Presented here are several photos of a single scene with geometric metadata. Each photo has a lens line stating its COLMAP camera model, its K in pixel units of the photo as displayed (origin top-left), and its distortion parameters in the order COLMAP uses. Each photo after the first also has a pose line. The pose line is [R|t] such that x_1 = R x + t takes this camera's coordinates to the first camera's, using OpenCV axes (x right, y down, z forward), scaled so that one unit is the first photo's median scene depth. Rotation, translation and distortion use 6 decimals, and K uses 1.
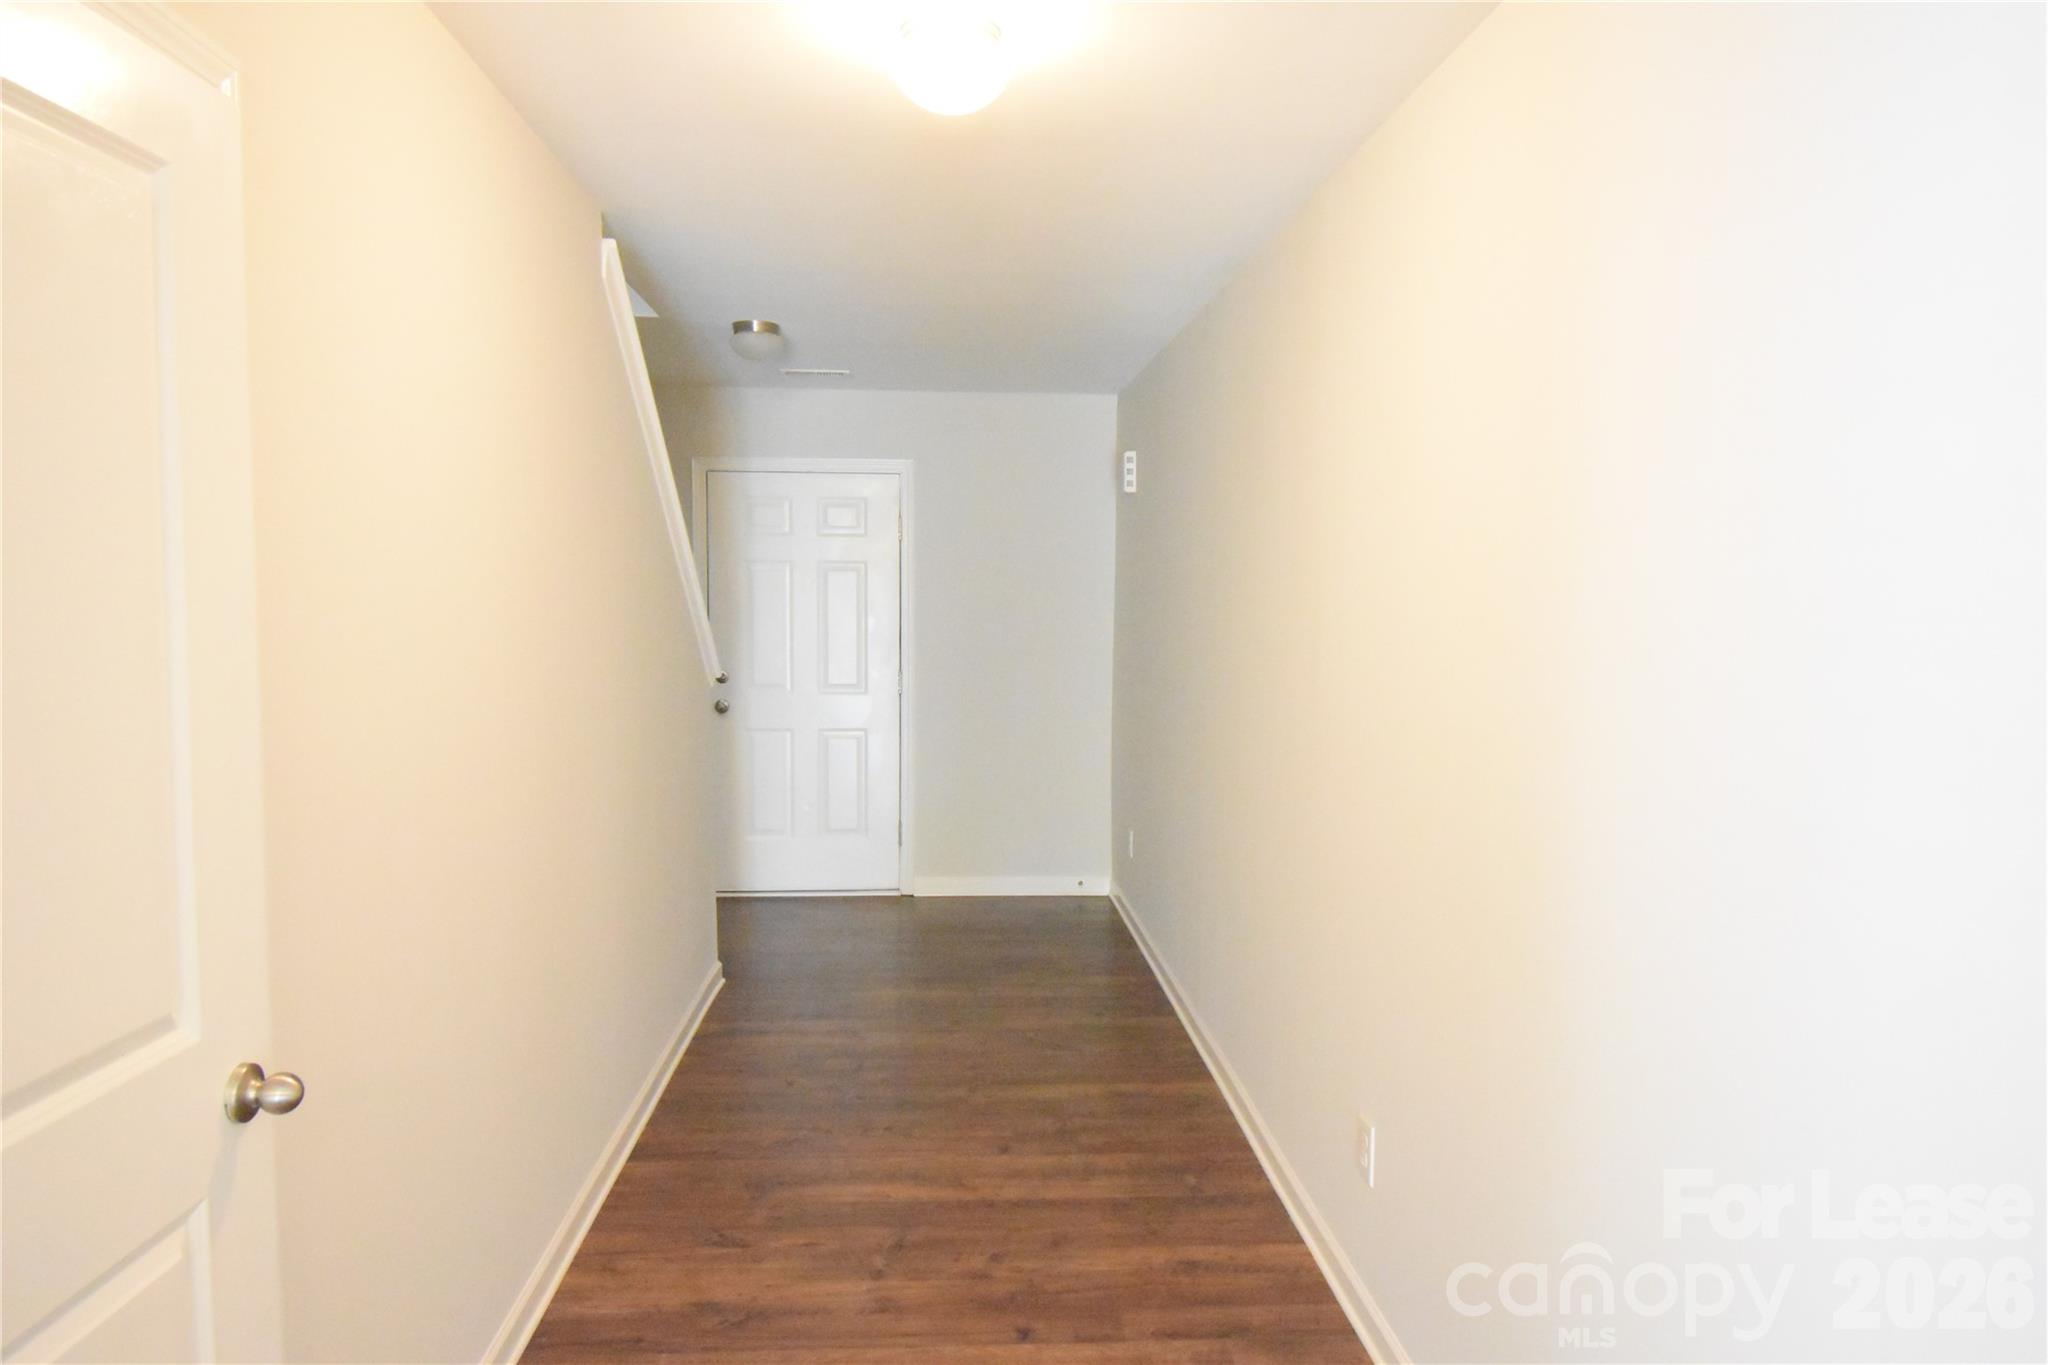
lens RADIAL K [[1303.5, 0, 1024.4], [0, 1303.5, 671.2], [0, 0, 1]] dist [-0.001428, -0.016339]
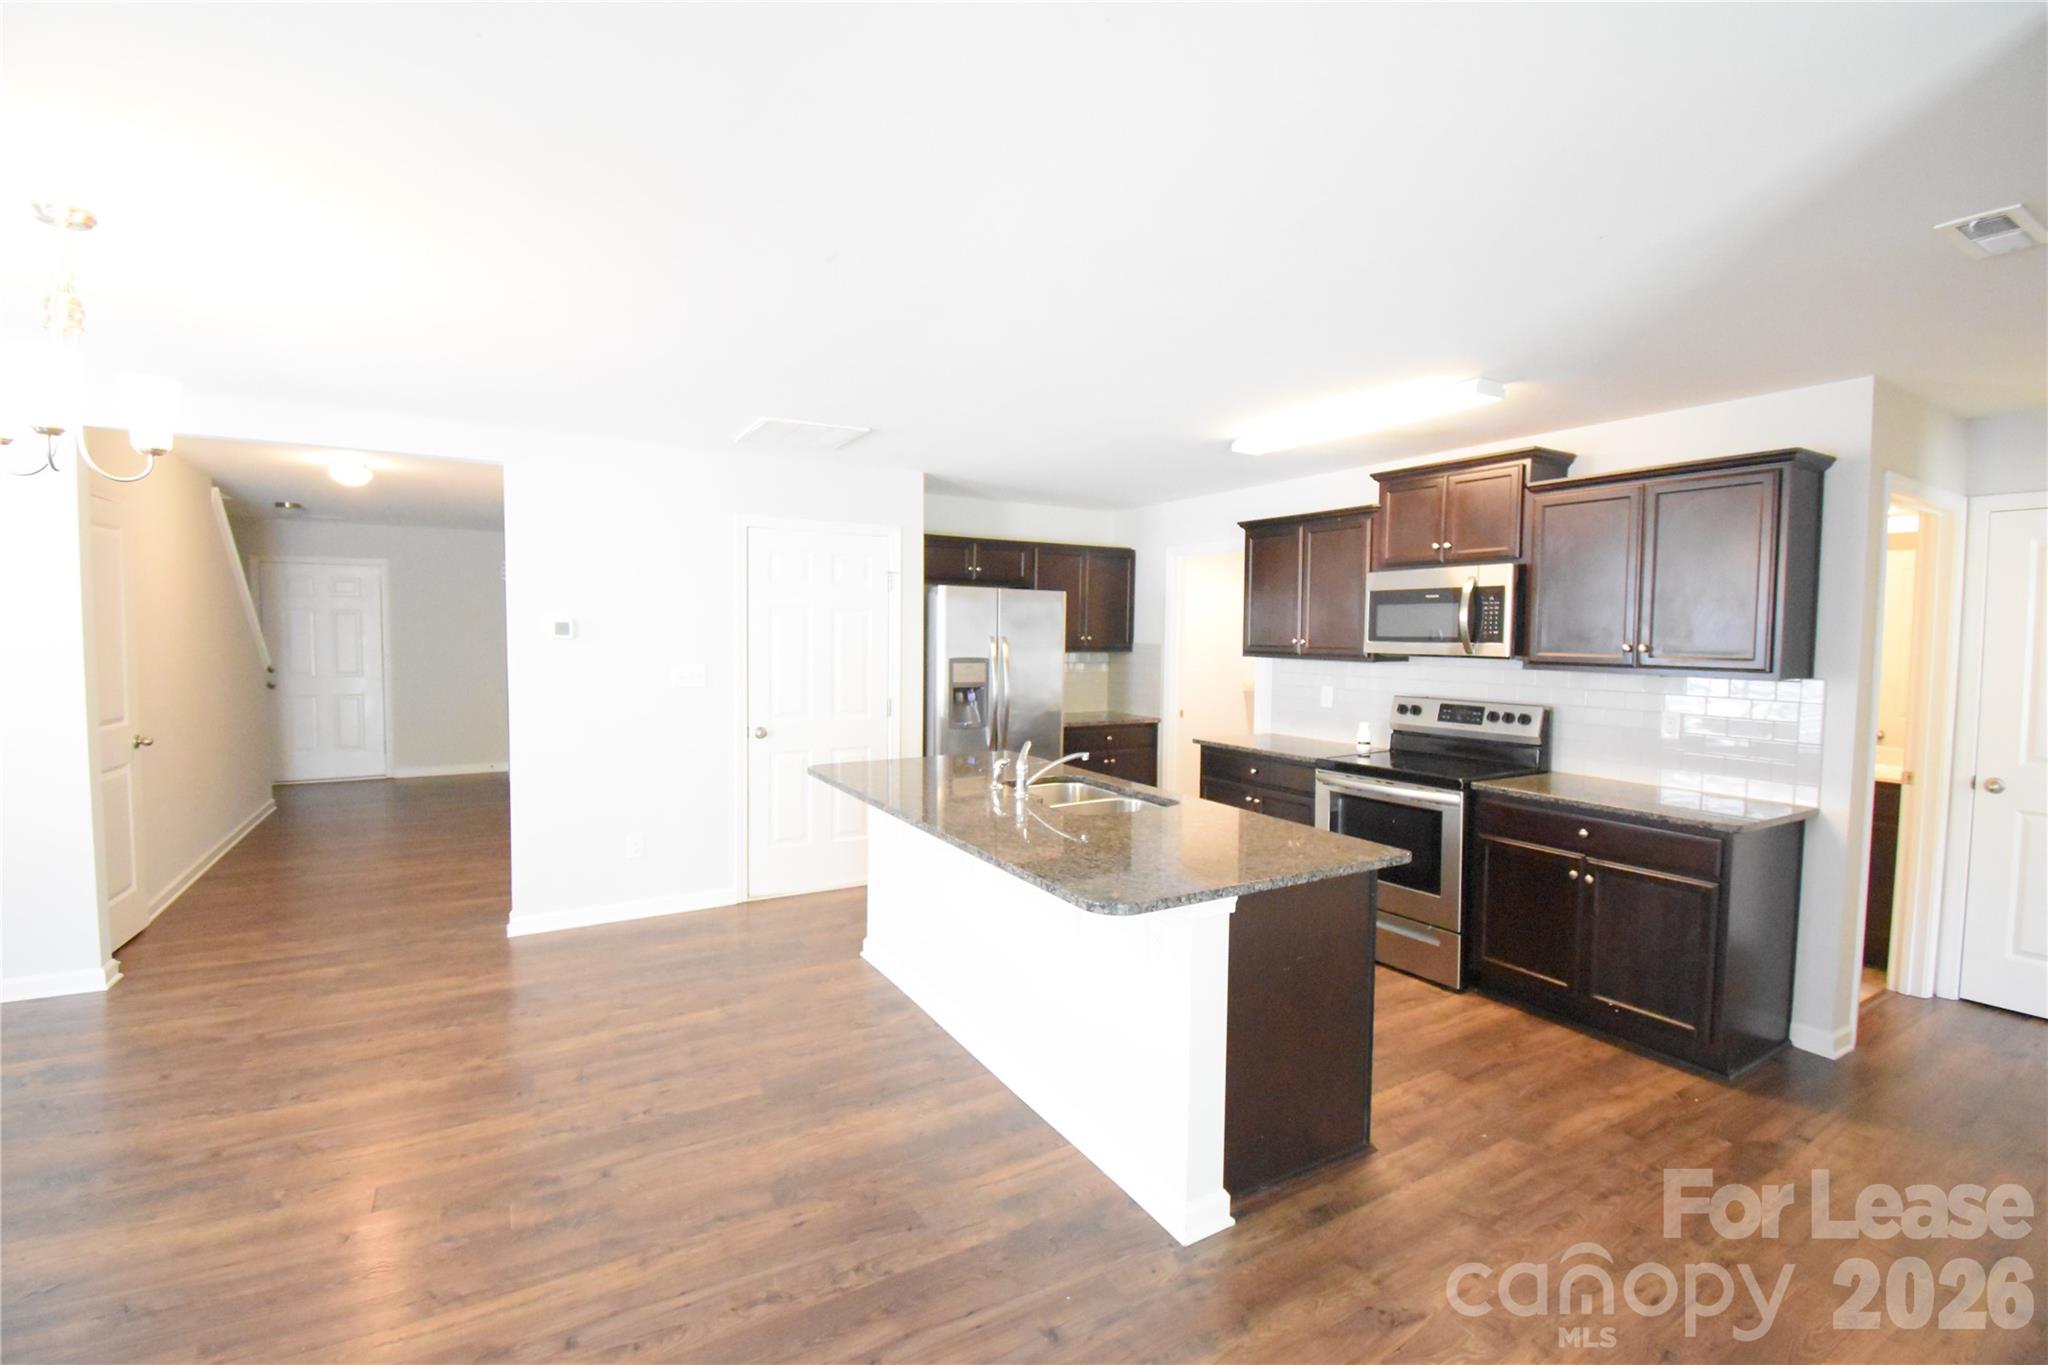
lens RADIAL K [[901.9, 0, 1023.4], [0, 901.9, 680.0], [0, 0, 1]] dist [0.008746, -0.017444]
pose [[0.890451, -0.020312, 0.454626, 0.149134], [0.029376, 0.999485, -0.012881, 0.069480], [-0.454131, 0.024825, 0.890589, -0.671125]]
